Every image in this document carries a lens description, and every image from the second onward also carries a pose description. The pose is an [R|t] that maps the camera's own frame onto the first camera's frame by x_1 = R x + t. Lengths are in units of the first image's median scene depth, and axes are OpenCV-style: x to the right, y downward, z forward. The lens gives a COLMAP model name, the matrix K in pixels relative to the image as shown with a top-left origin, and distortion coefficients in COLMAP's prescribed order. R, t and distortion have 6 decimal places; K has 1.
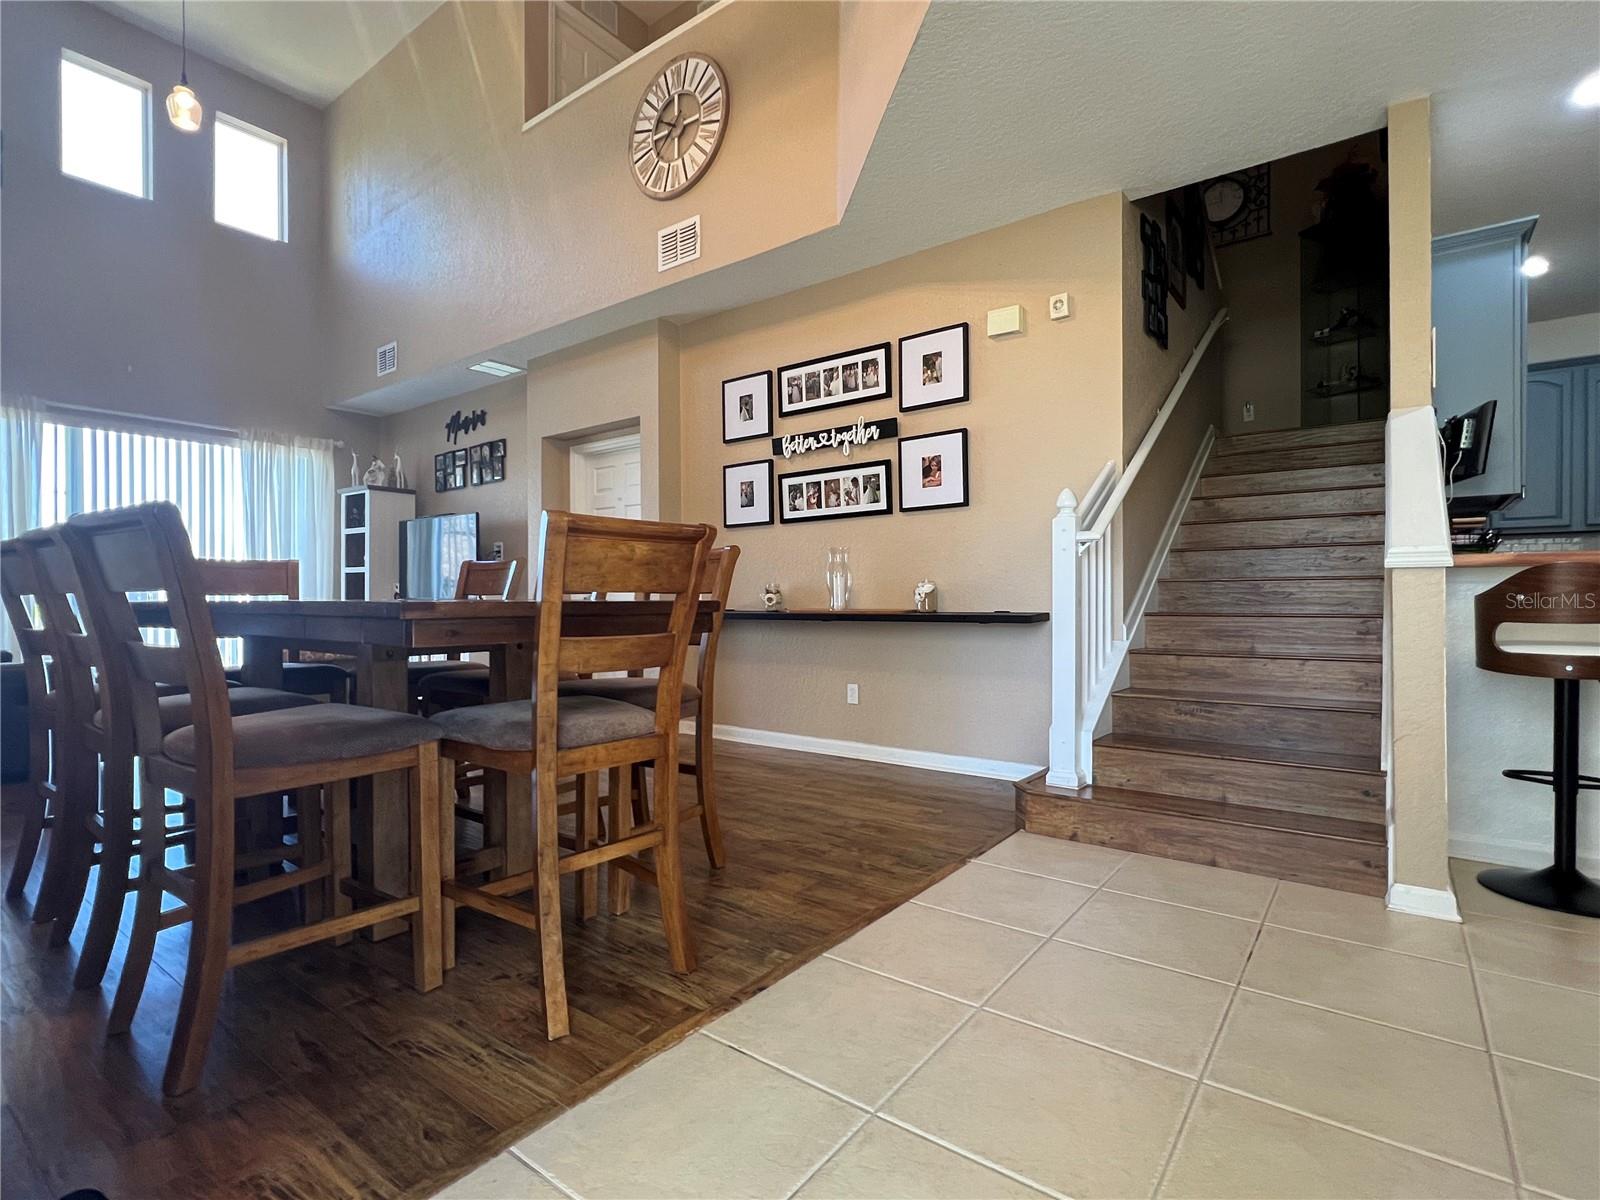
lens RADIAL K [[780.4, 0, 803.3], [0, 780.4, 598.4], [0, 0, 1]] dist [-0.013137, 0.001293]
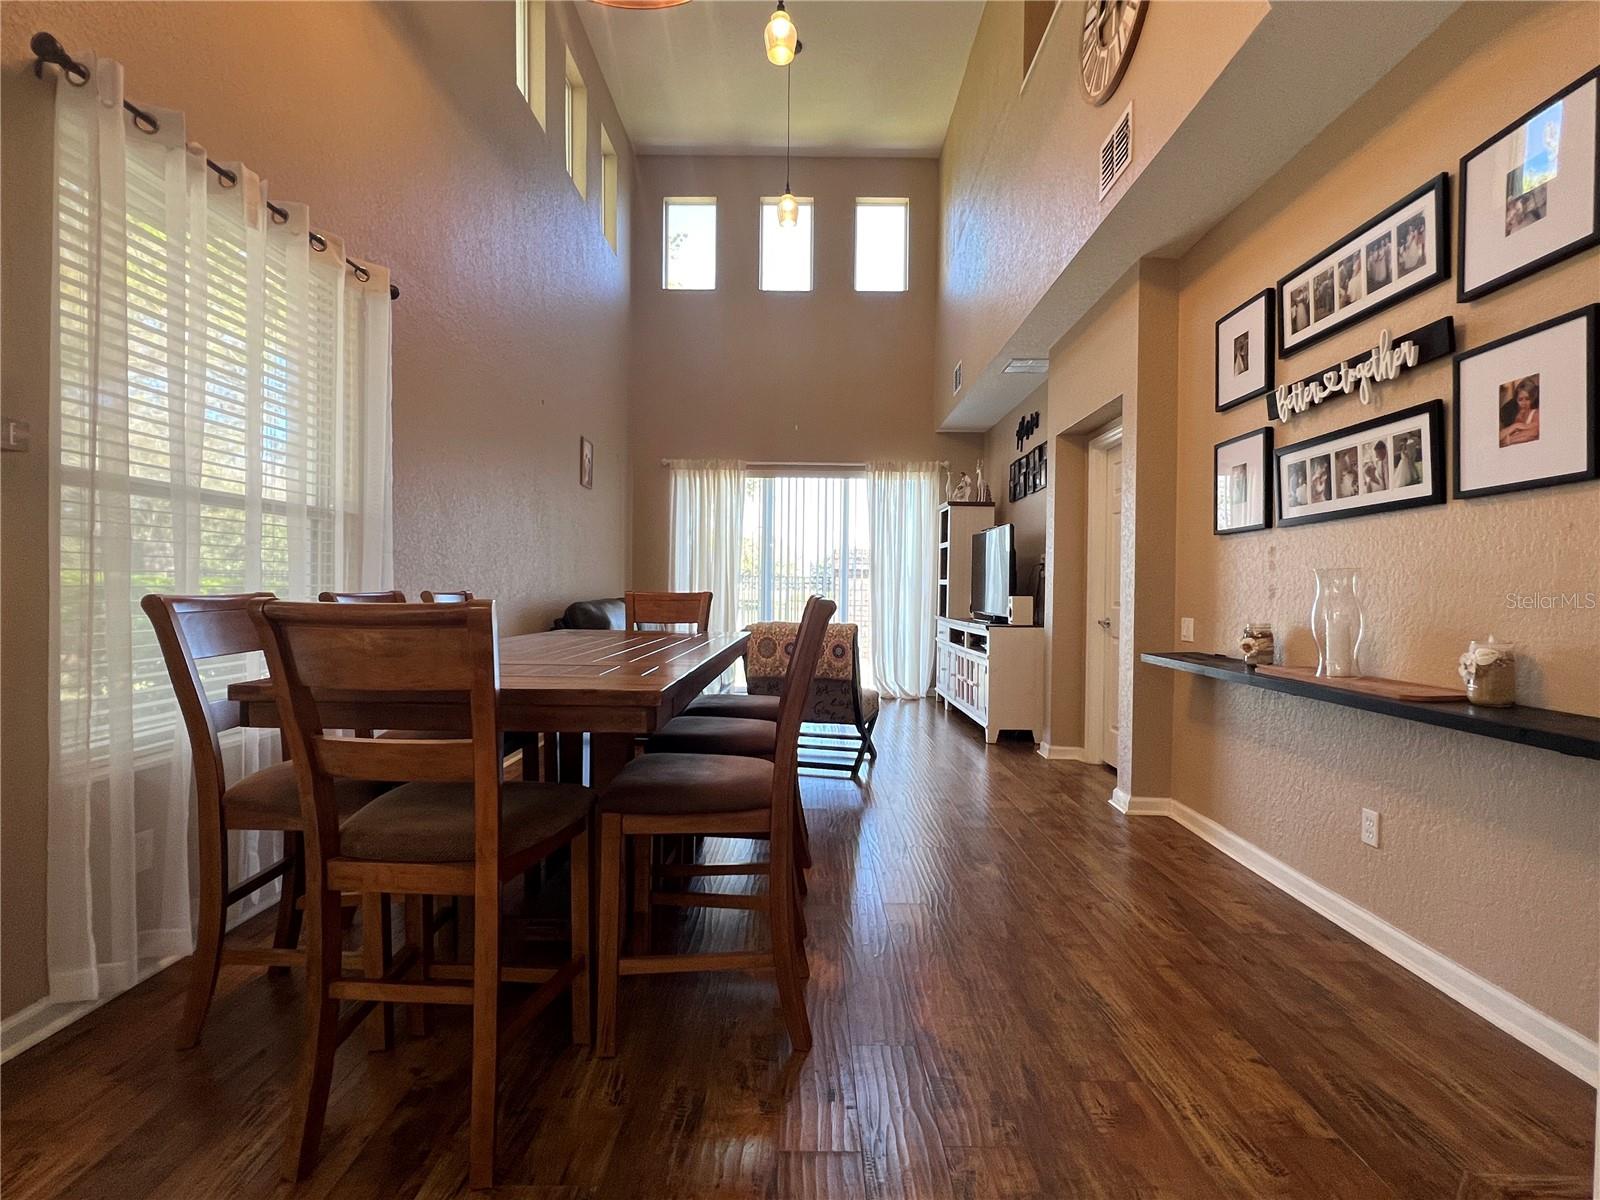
lens RADIAL K [[780.4, 0, 799.7], [0, 780.4, 599.8], [0, 0, 1]] dist [-0.013137, 0.001293]
pose [[0.591706, 0.020496, -0.805893, 0.264492], [-0.010509, 0.999788, 0.017711, -0.046640], [0.806085, -0.002011, 0.591796, 0.332719]]
